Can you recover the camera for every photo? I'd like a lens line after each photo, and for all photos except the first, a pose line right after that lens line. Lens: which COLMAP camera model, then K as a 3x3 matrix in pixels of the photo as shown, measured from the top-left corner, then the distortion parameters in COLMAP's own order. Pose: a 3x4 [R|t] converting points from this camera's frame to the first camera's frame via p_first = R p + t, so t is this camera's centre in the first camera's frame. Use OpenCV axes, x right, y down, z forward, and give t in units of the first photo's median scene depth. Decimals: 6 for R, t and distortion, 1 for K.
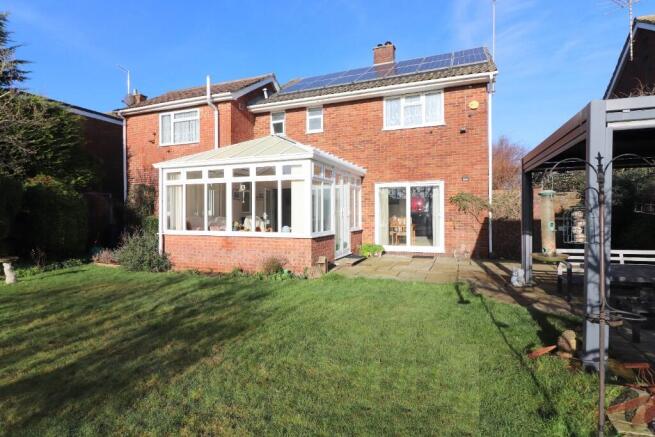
lens RADIAL K [[354.1, 0, 326.9], [0, 354.1, 210.4], [0, 0, 1]] dist [-0.000379, -0.000398]
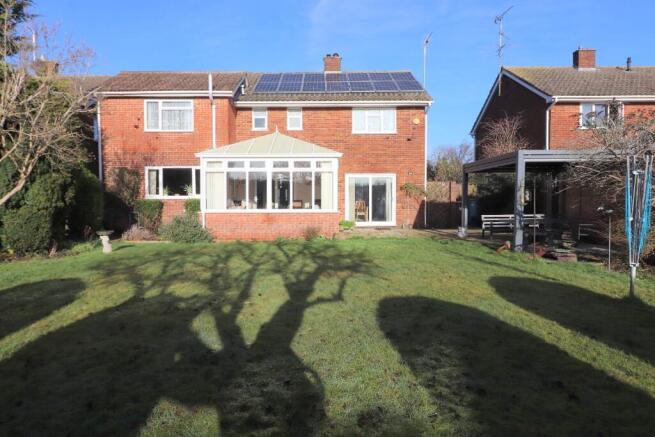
lens RADIAL K [[420.0, 0, 327.5], [0, 420.0, 218.5], [0, 0, 1]] dist [0.000550, -0.000144]
pose [[0.918941, -0.013824, 0.394152, -0.561613], [-0.003697, 0.999040, 0.043660, 0.020085], [-0.394377, -0.041579, 0.918008, -0.411352]]
